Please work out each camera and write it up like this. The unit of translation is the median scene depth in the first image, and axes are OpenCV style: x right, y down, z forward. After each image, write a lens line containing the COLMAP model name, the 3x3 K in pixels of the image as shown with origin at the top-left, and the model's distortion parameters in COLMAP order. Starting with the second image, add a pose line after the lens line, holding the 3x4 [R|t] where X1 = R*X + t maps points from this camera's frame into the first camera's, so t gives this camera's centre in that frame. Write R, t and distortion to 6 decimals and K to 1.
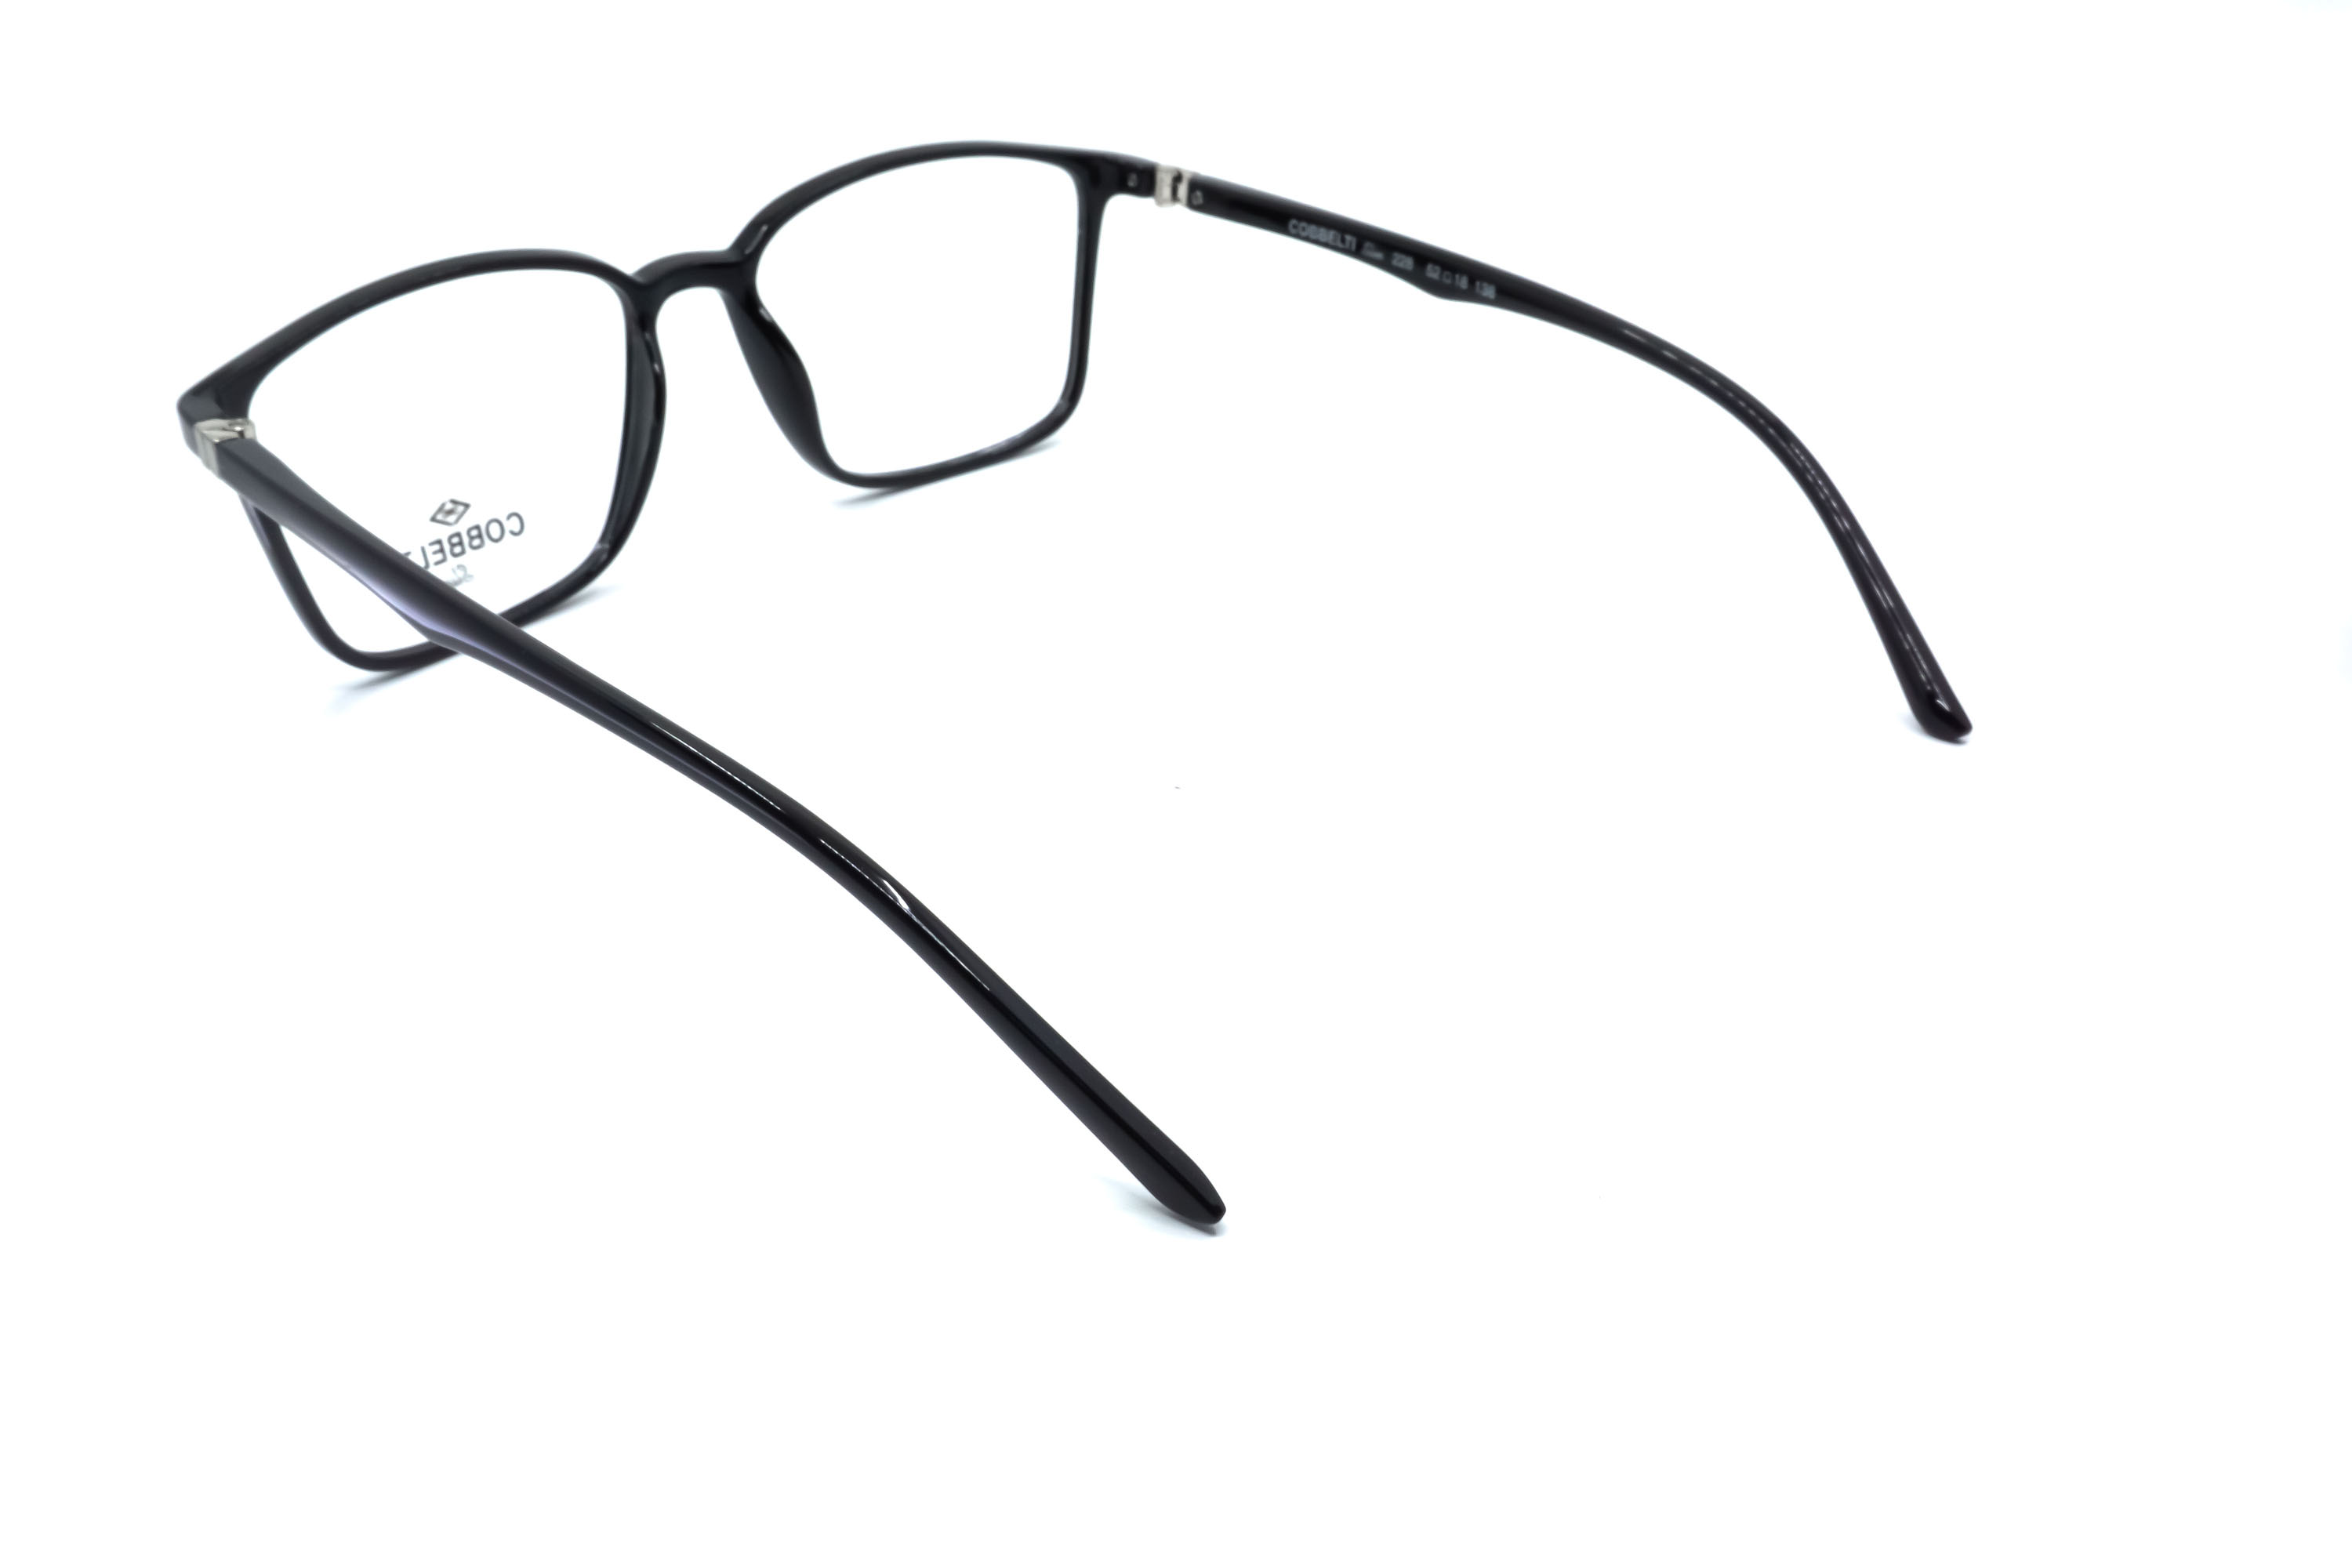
lens RADIAL K [[2587.5, 0, 1176.0], [0, 2587.5, 784.0], [0, 0, 1]] dist [0.001824, -0.000618]
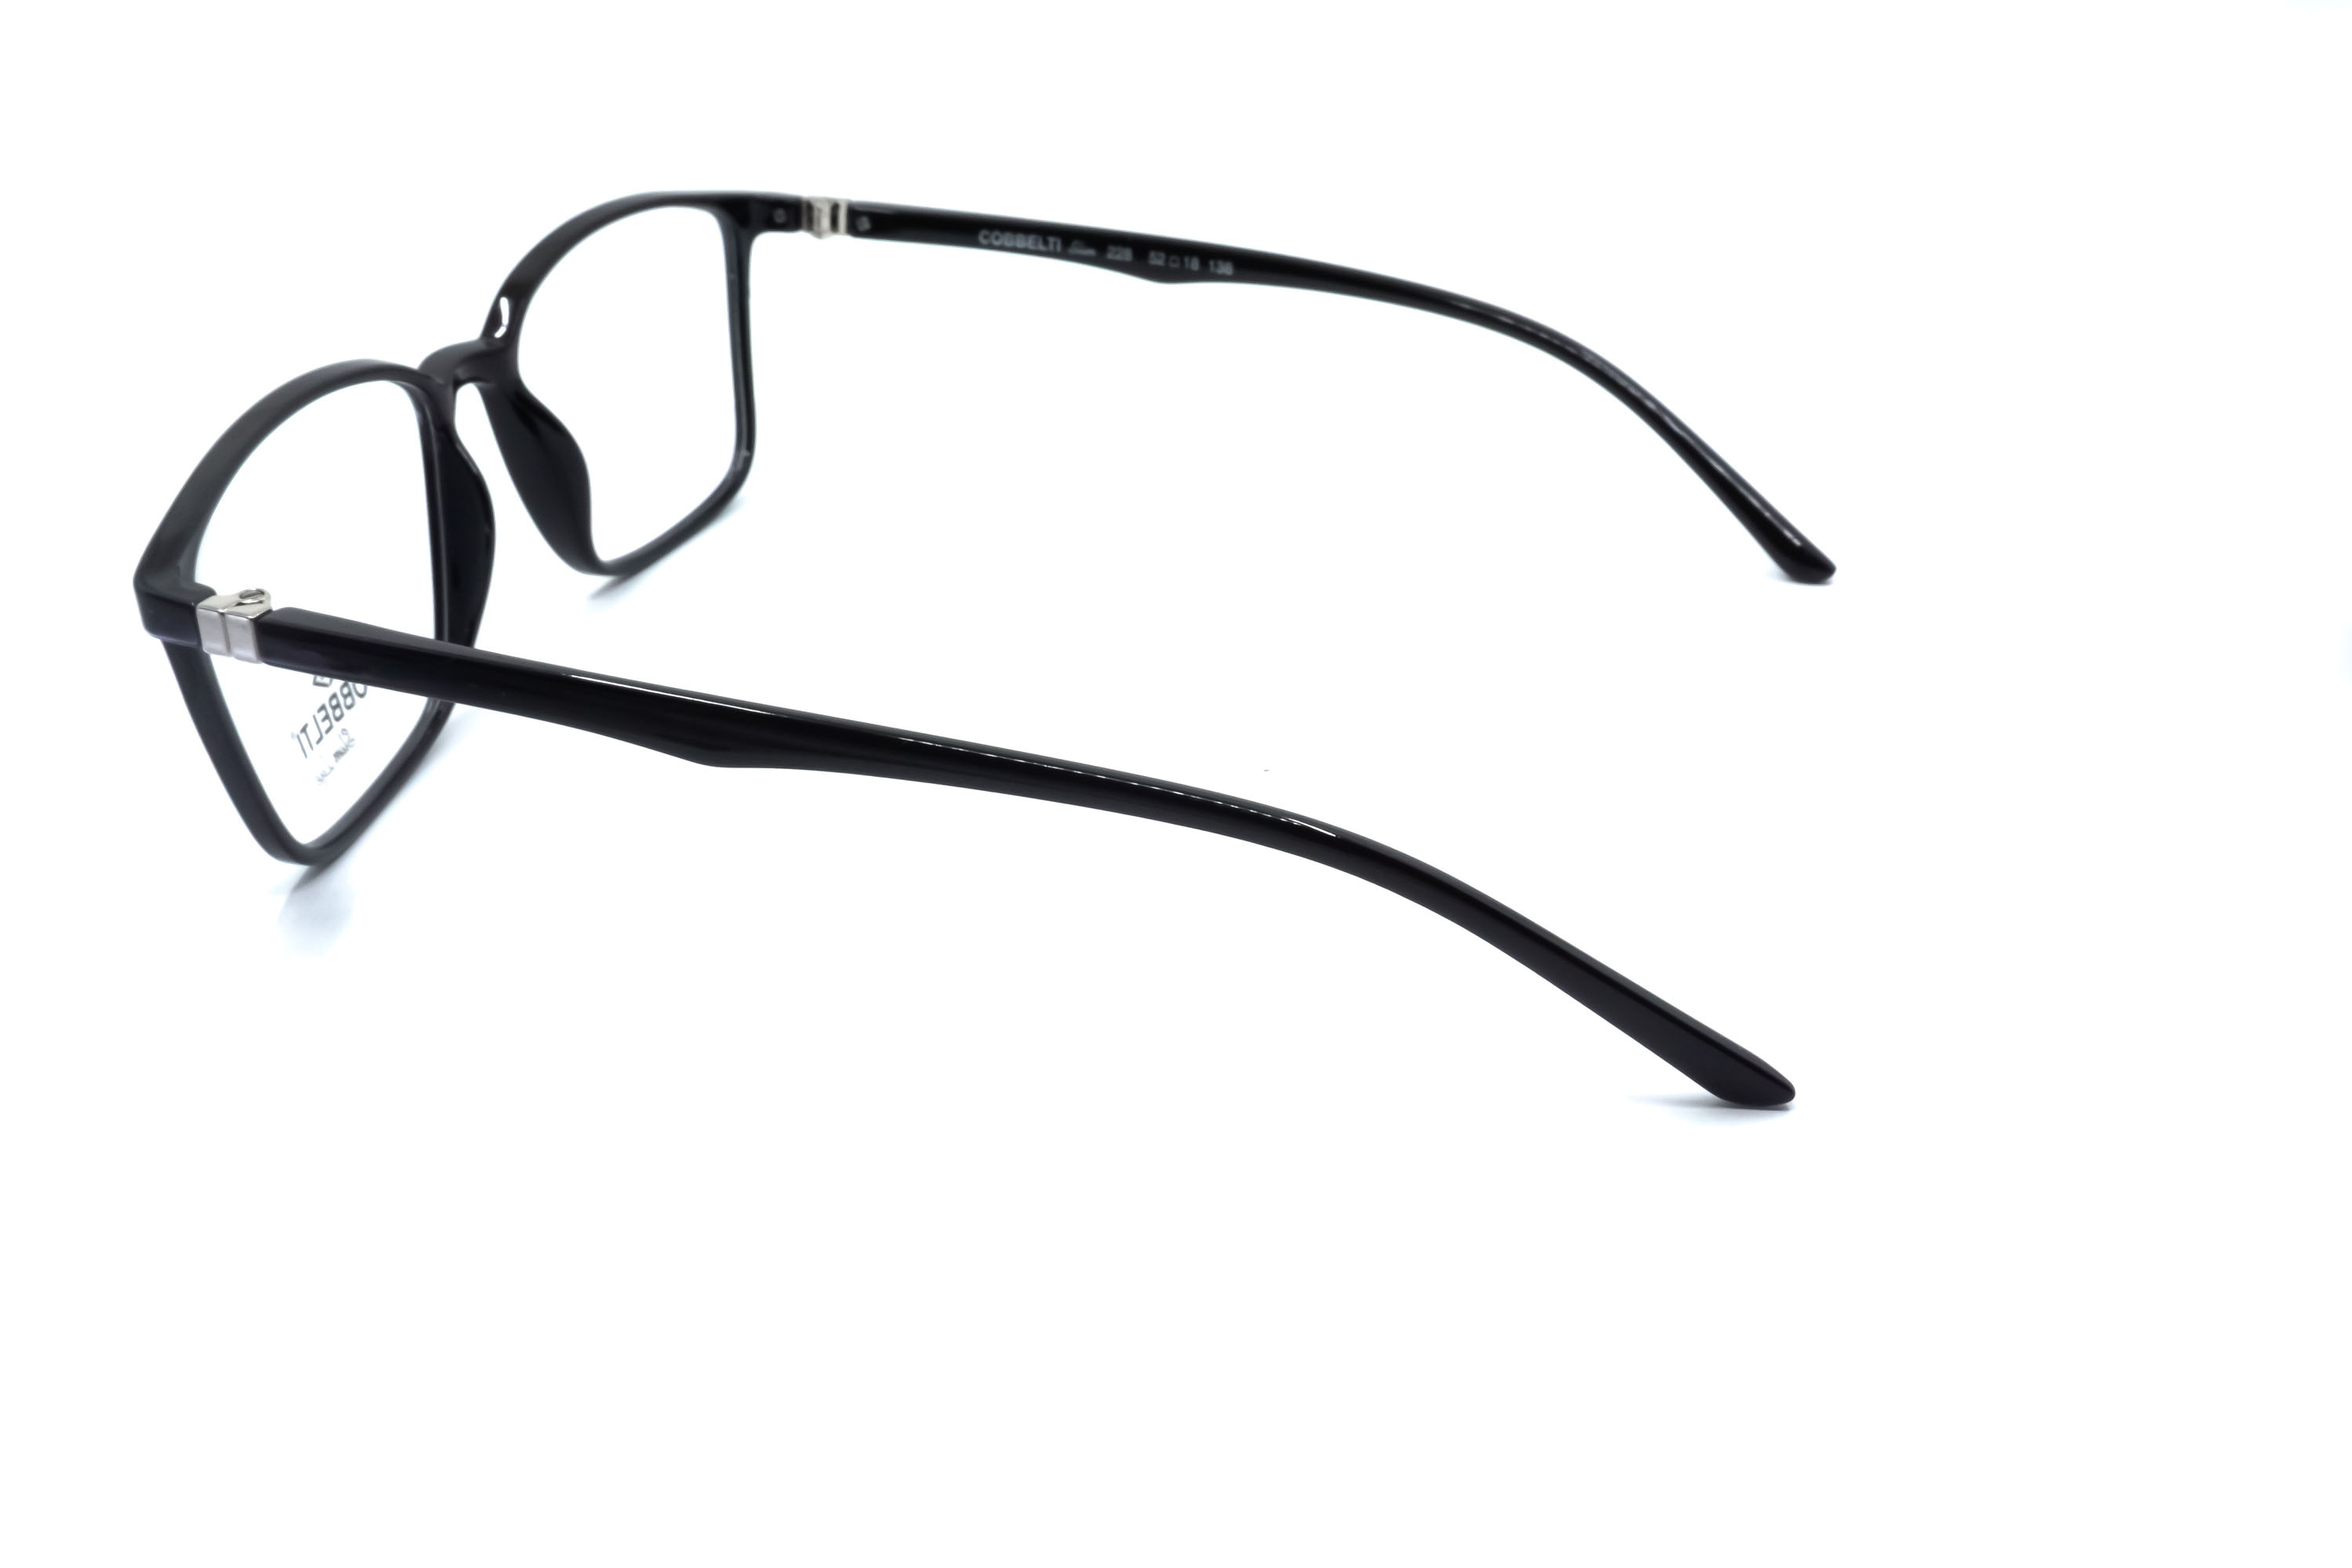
lens RADIAL K [[2570.5, 0, 1176.0], [0, 2570.5, 784.0], [0, 0, 1]] dist [0.019116, 0.014409]
pose [[0.866130, -0.224412, 0.446607, -0.405090], [0.229233, 0.972375, 0.044035, -0.038509], [-0.444151, 0.064237, 0.893646, 0.094637]]
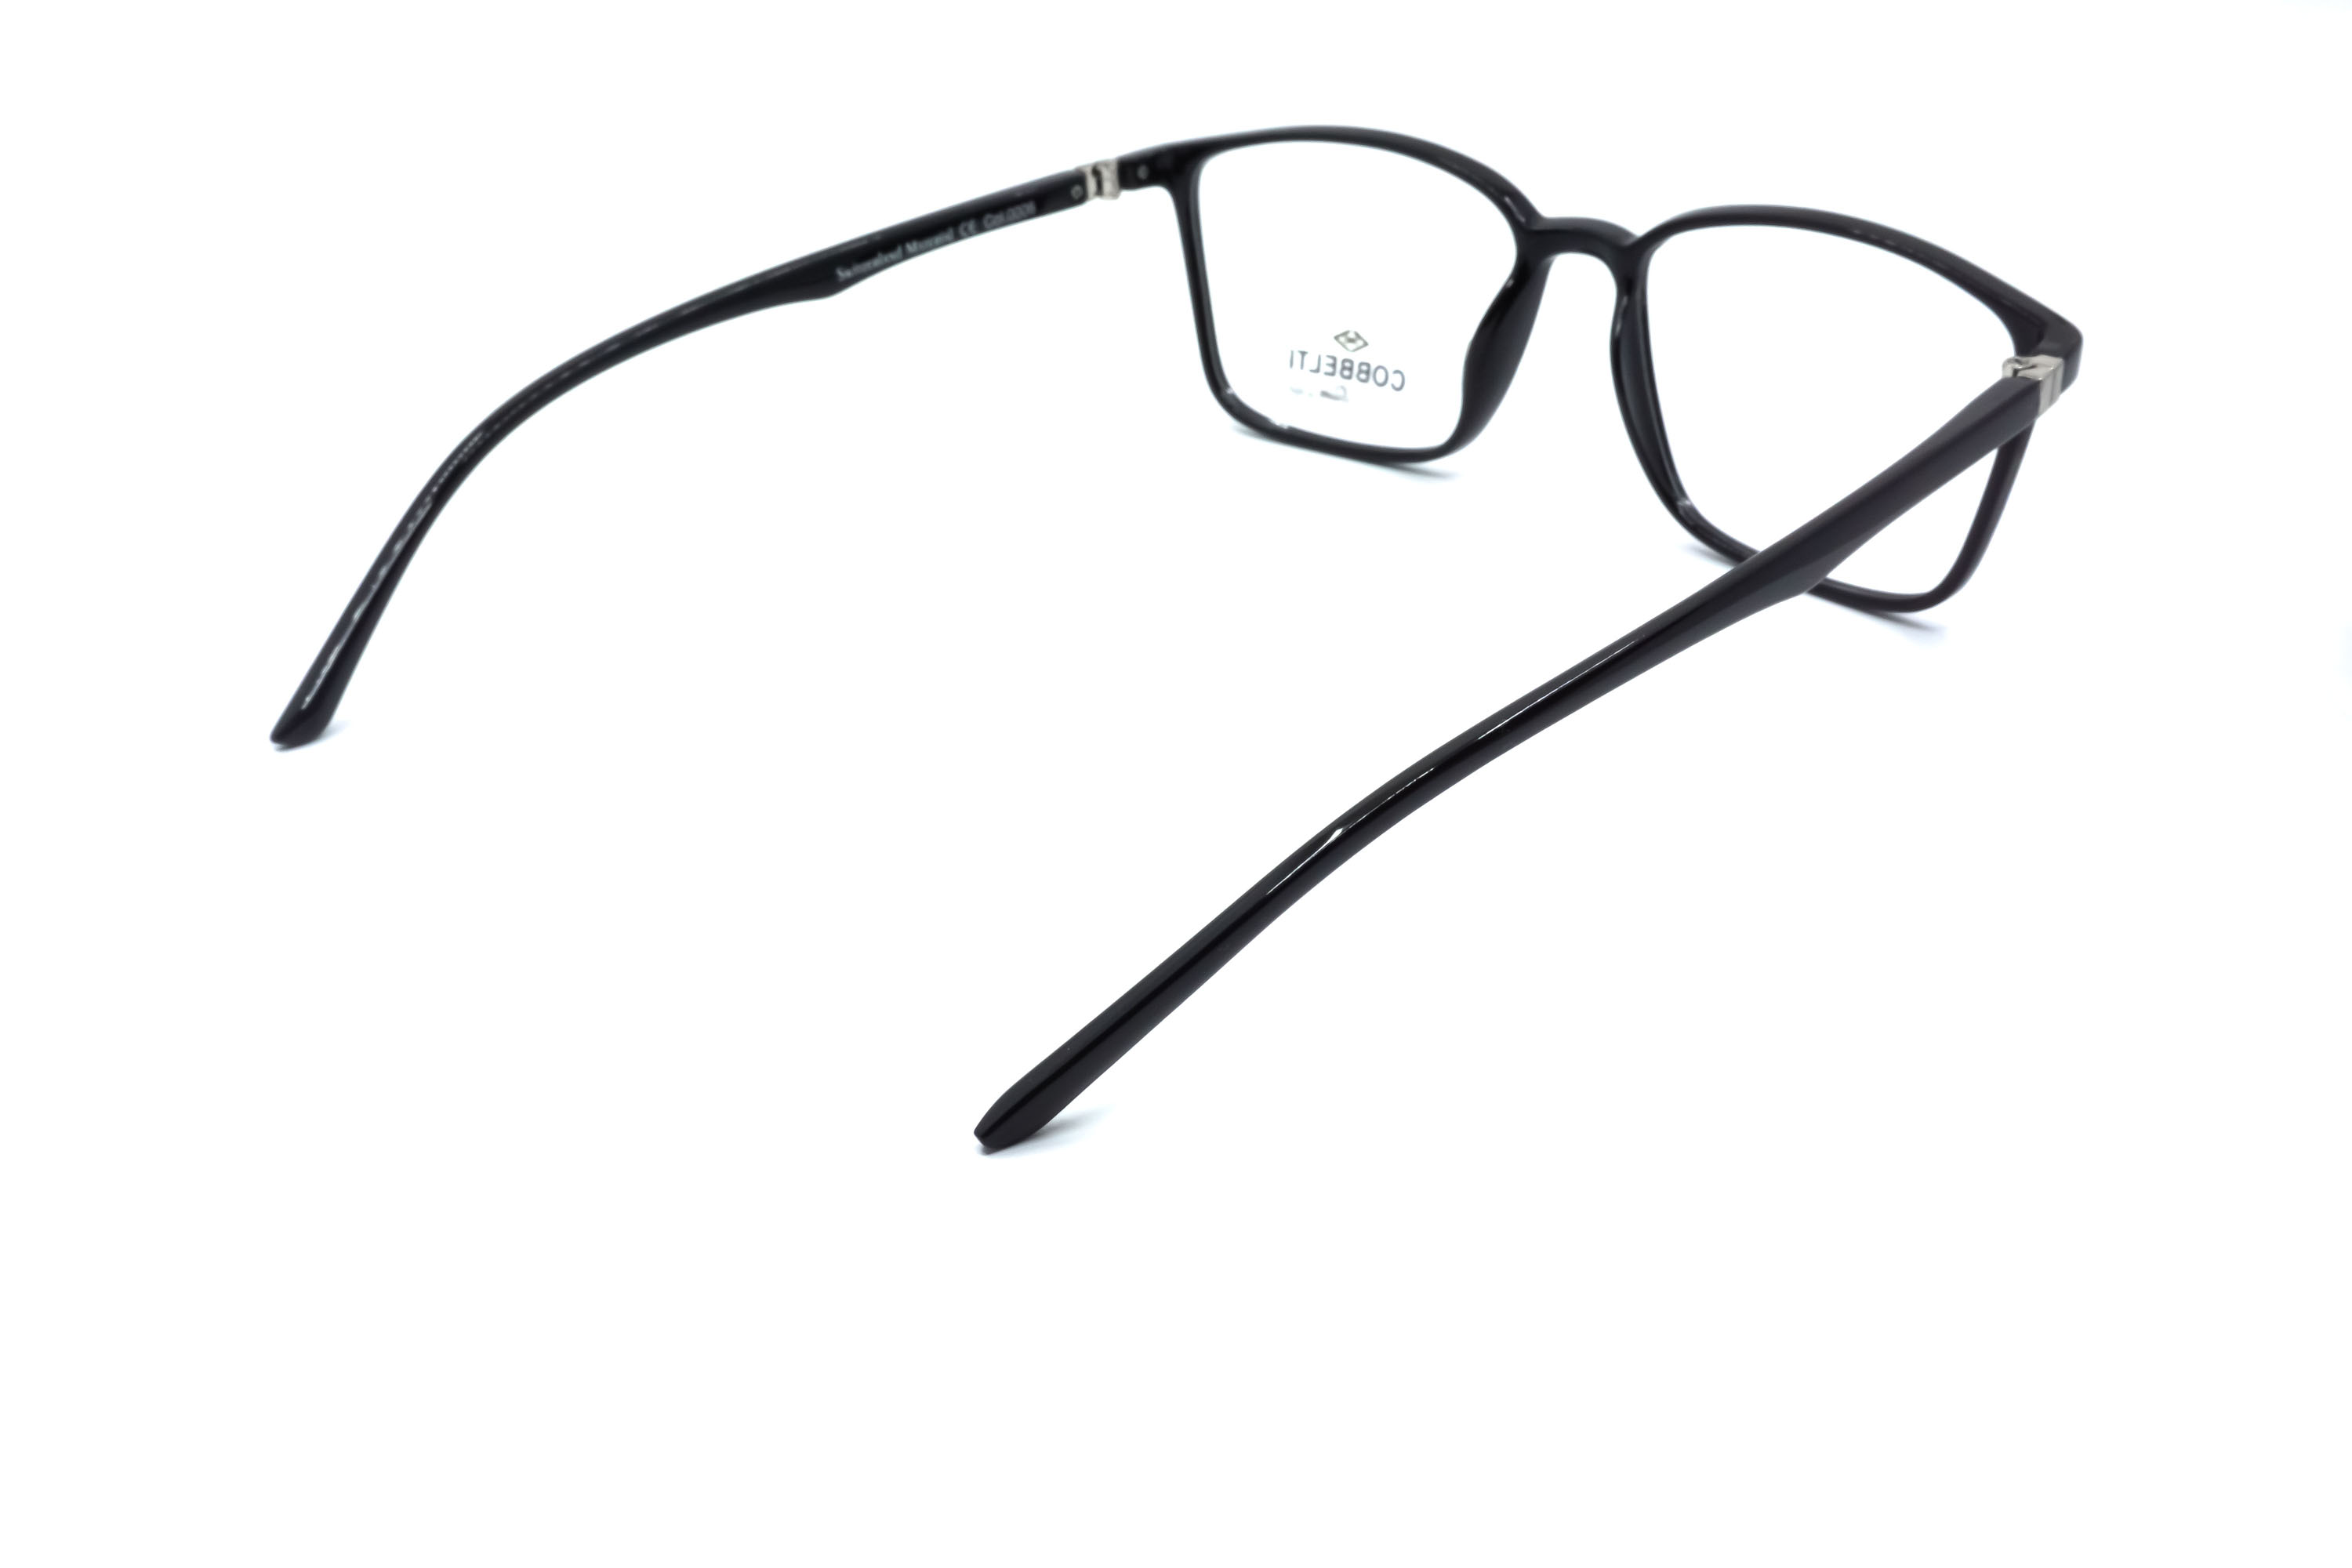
lens RADIAL K [[2570.5, 0, 1176.0], [0, 2570.5, 784.0], [0, 0, 1]] dist [0.019116, 0.014409]
pose [[-0.015495, 0.480633, -0.876785, 0.784902], [-0.417198, 0.793804, 0.442518, -0.402535], [0.908684, 0.372650, 0.188219, 0.742979]]
